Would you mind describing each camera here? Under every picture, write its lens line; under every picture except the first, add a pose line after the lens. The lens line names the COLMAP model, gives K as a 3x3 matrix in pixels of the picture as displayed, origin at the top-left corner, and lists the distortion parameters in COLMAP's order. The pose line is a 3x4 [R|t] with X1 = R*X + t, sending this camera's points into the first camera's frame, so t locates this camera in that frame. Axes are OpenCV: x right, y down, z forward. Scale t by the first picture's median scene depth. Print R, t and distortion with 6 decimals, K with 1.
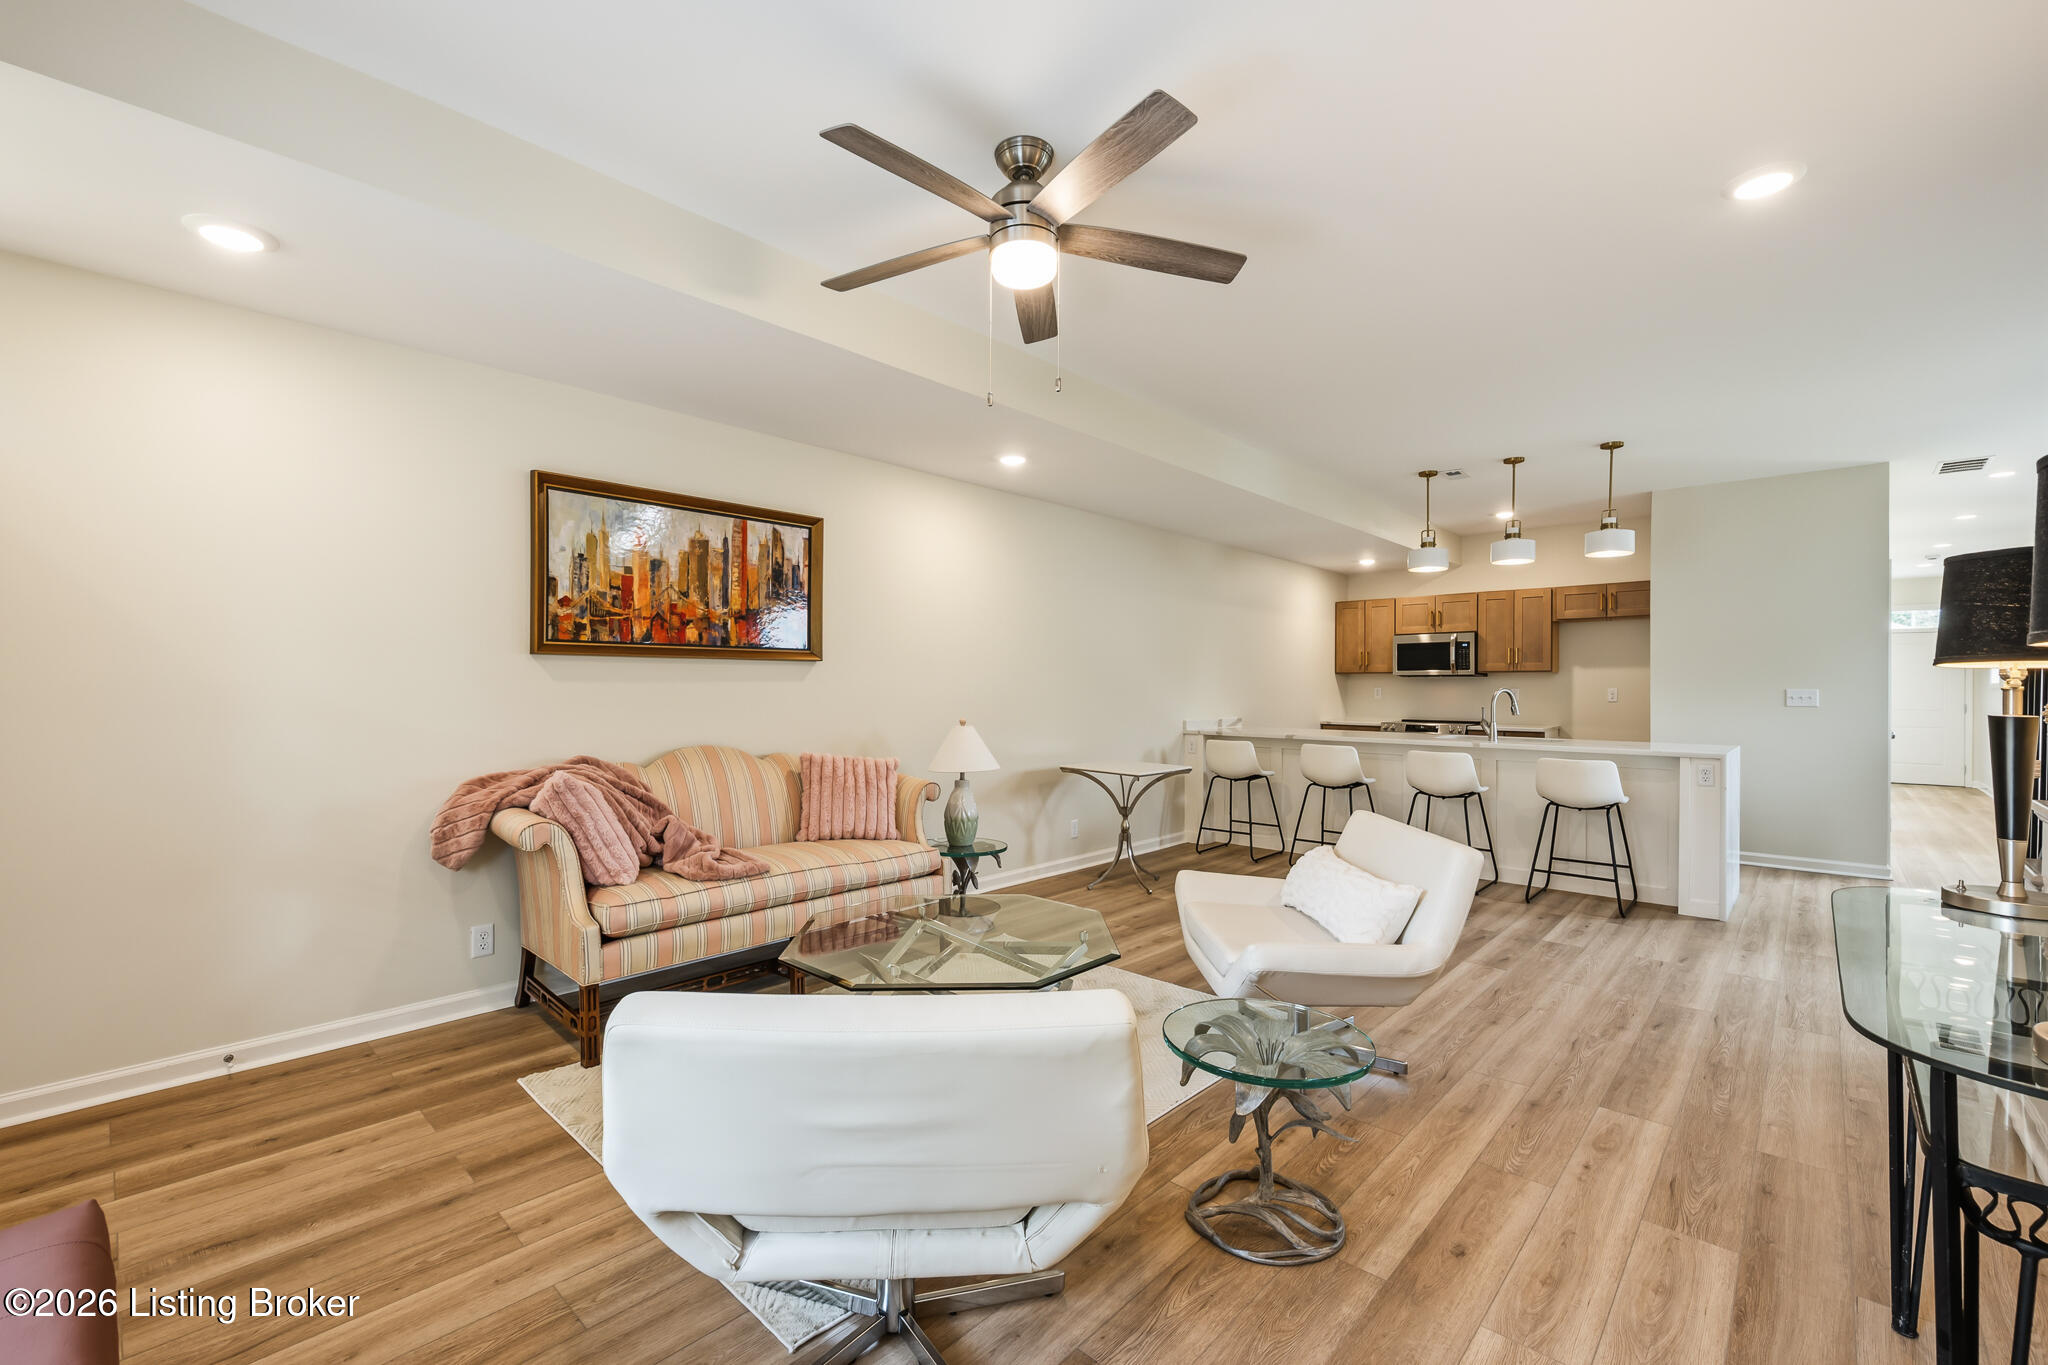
lens RADIAL K [[844.6, 0, 1016.1], [0, 844.6, 686.5], [0, 0, 1]] dist [-0.002216, 0.000001]
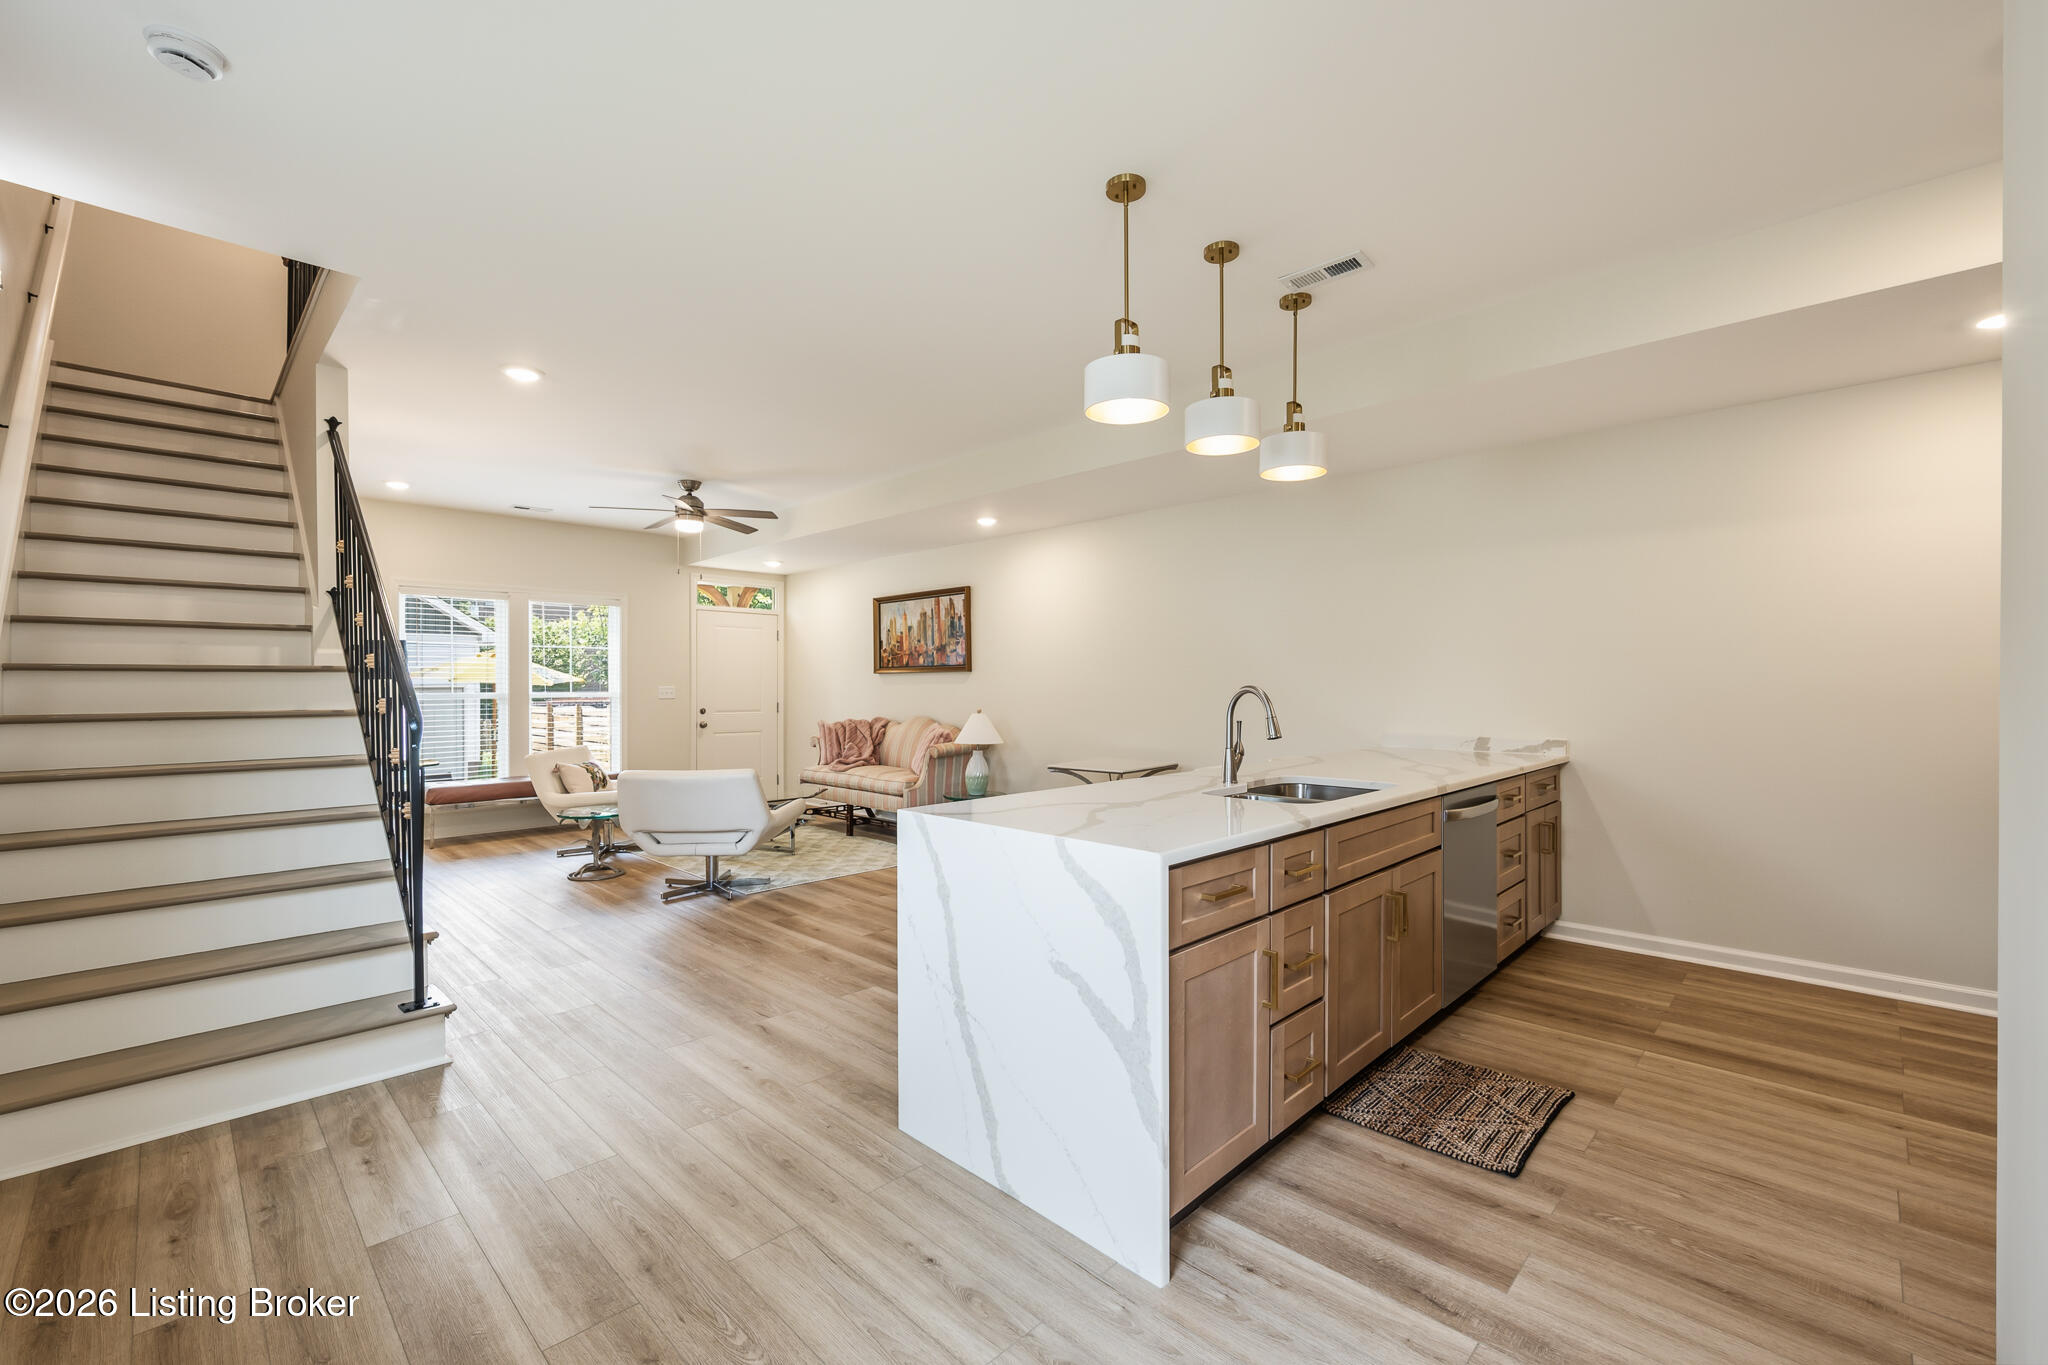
lens RADIAL K [[844.6, 0, 1023.7], [0, 844.6, 687.4], [0, 0, 1]] dist [-0.002216, 0.000001]
pose [[-0.019810, -0.000776, -0.999803, 1.454539], [0.003034, 0.999995, -0.000836, 0.003467], [0.999799, -0.003050, -0.019808, 1.160930]]
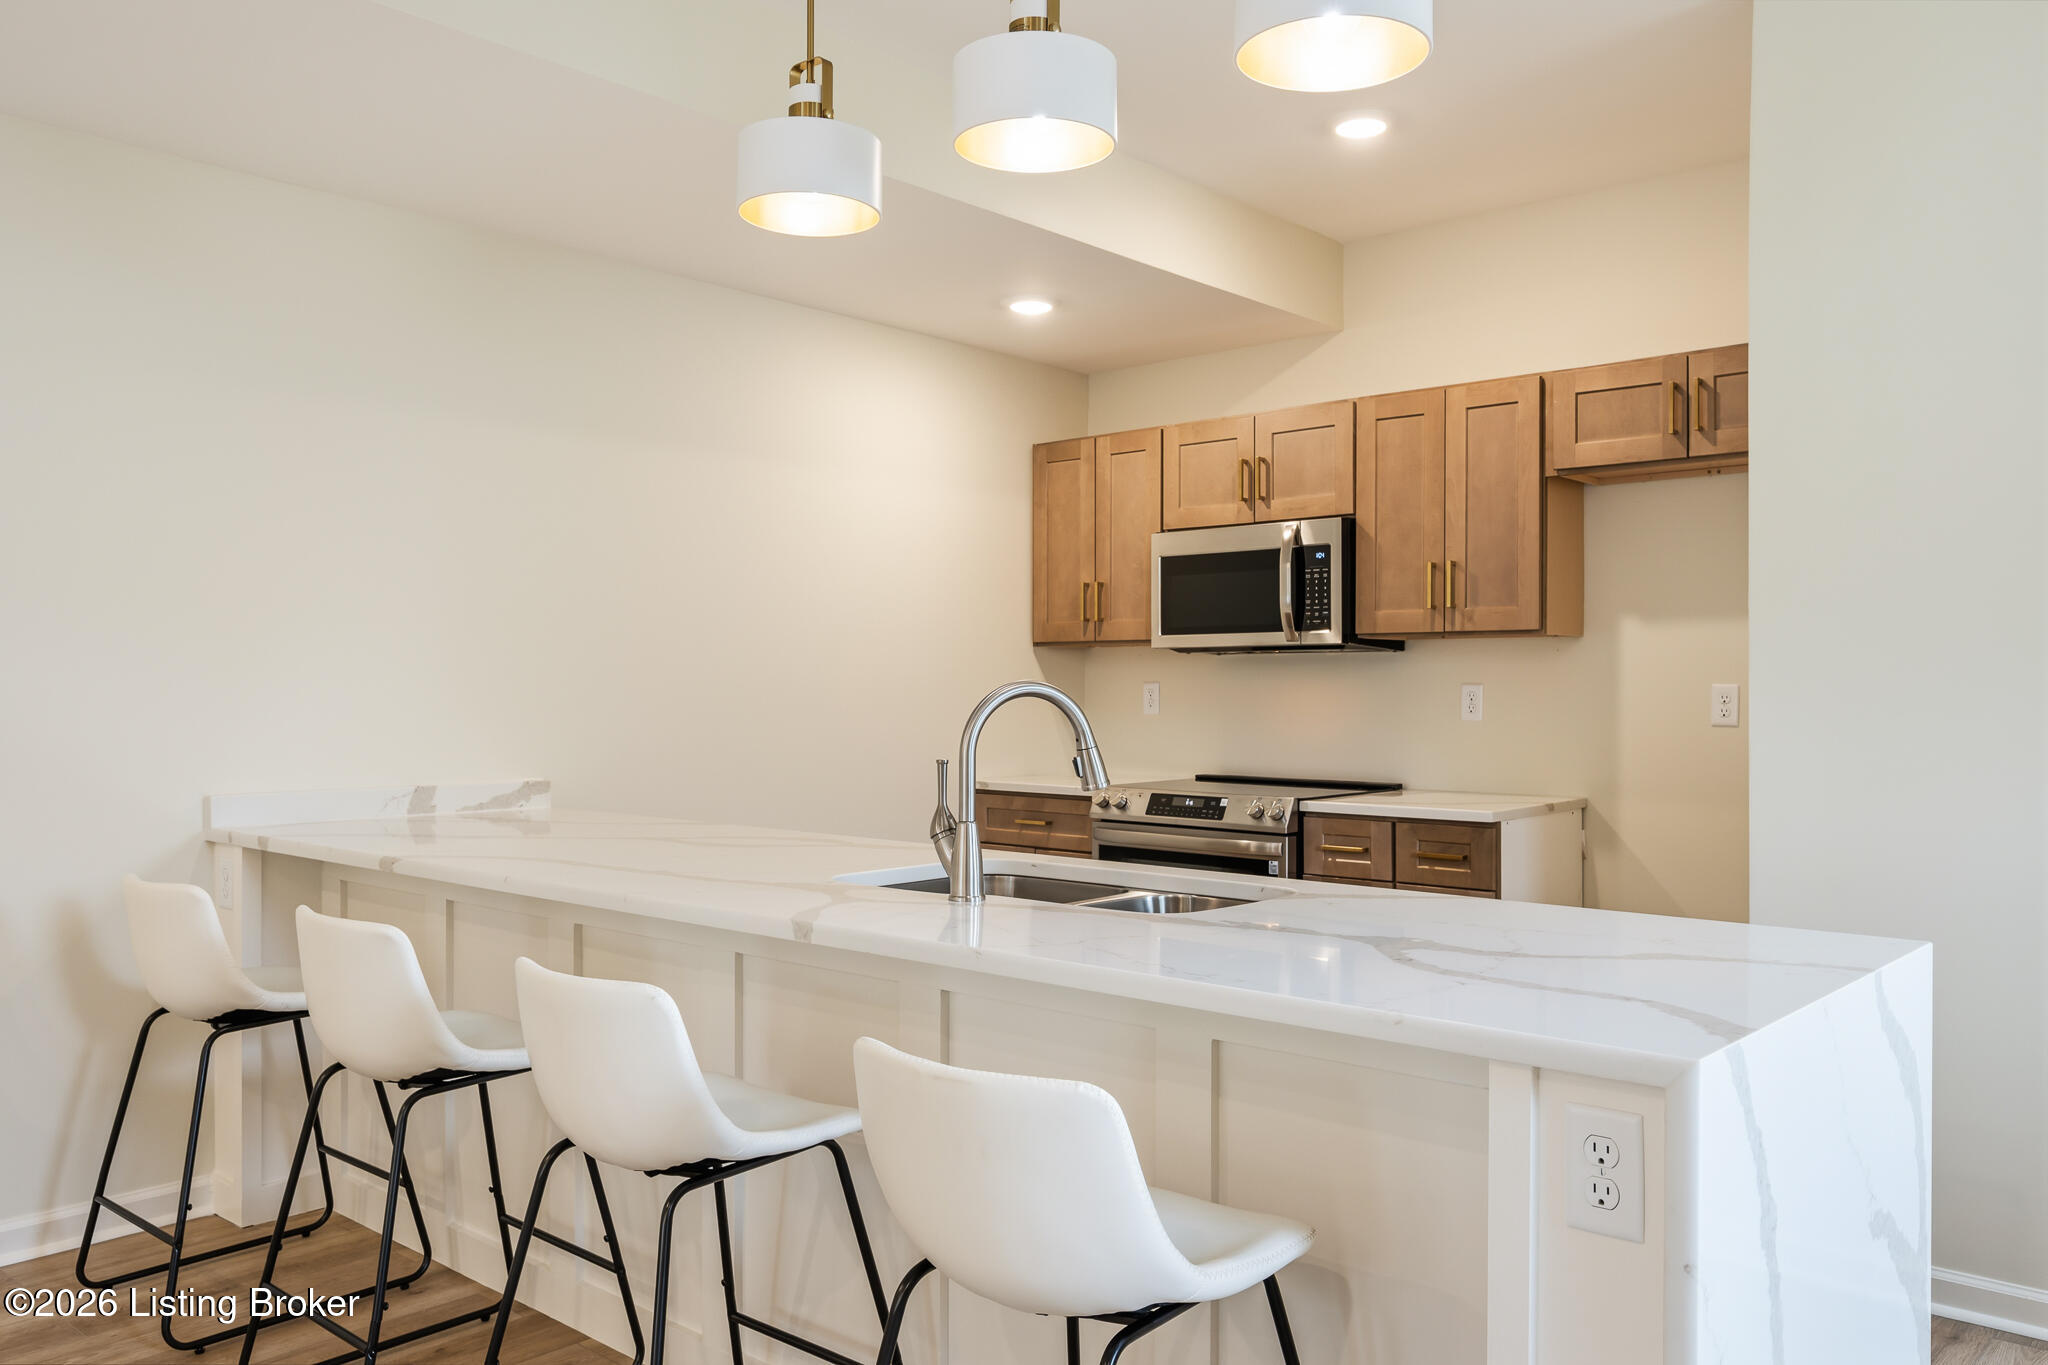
lens RADIAL K [[1561.6, 0, 1011.8], [0, 1561.6, 692.4], [0, 0, 1]] dist [0.004328, -0.010039]
pose [[0.999464, -0.001412, 0.032709, 0.737180], [0.001257, 0.999988, 0.004739, 0.003462], [-0.032715, -0.004696, 0.999454, 0.730299]]
